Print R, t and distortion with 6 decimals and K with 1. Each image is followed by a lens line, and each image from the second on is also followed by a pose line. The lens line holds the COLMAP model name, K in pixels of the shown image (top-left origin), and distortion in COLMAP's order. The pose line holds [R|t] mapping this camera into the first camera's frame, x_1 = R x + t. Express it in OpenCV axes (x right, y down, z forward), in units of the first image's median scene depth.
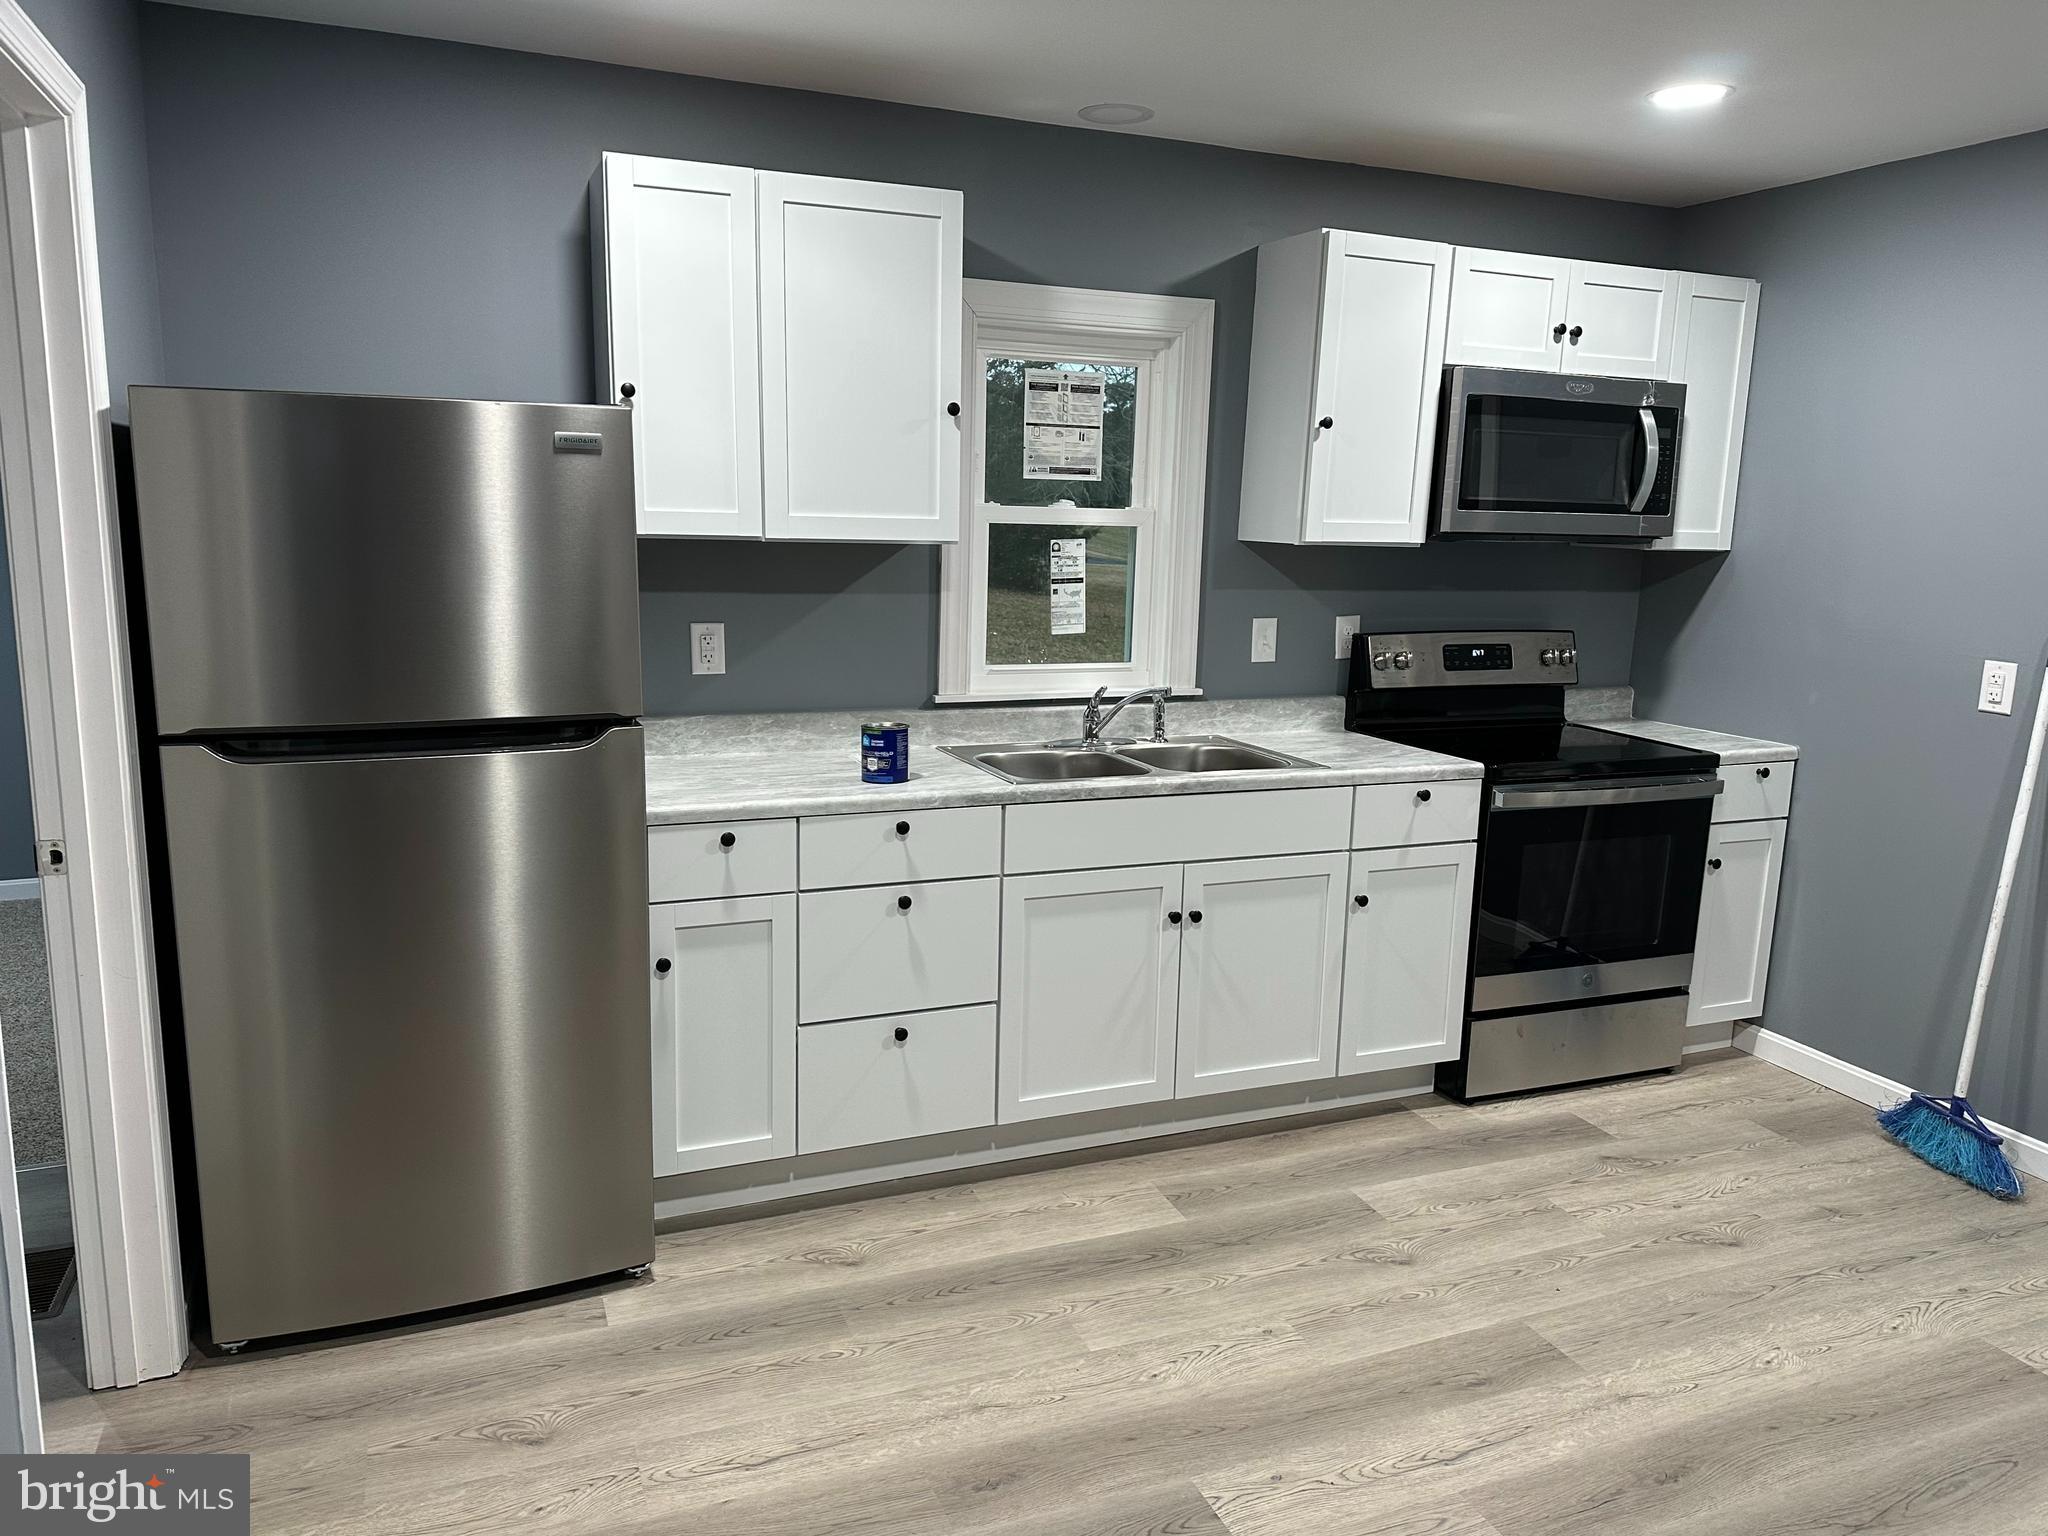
lens RADIAL K [[1414.0, 0, 1026.4], [0, 1414.0, 758.2], [0, 0, 1]] dist [0.078604, -0.144393]
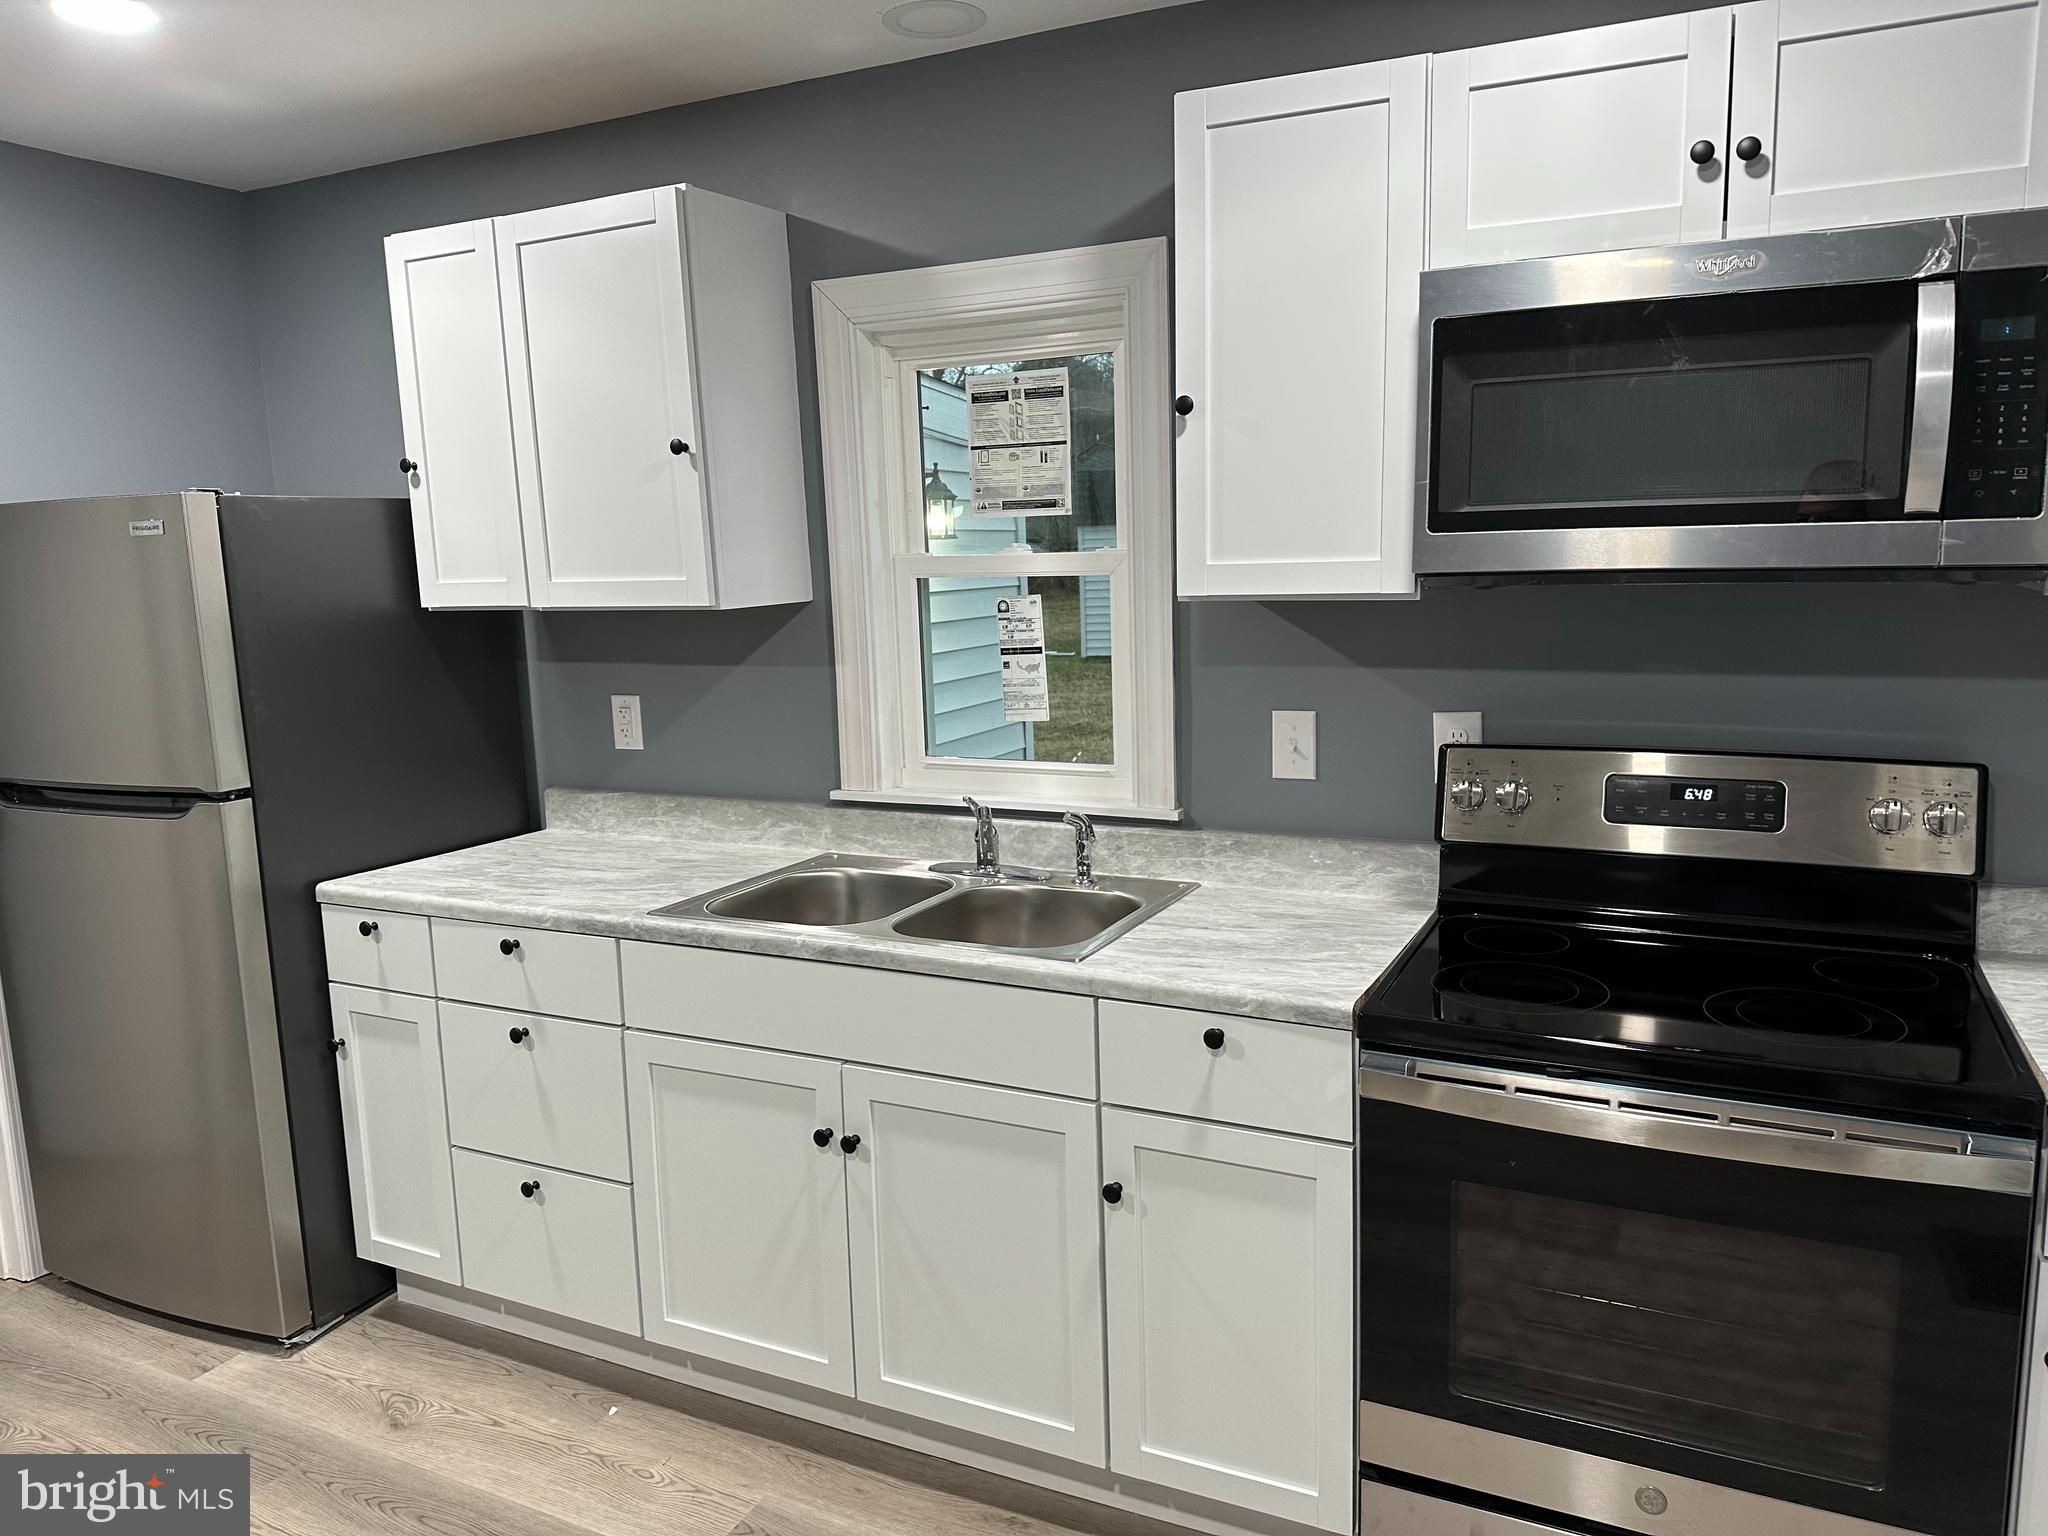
lens RADIAL K [[1430.6, 0, 1105.3], [0, 1430.6, 738.2], [0, 0, 1]] dist [0.085536, -0.157738]
pose [[0.668780, 0.057093, -0.741265, 0.639463], [-0.085048, 0.996377, 0.000010, -0.085893], [0.738580, 0.063036, 0.671212, 0.546451]]
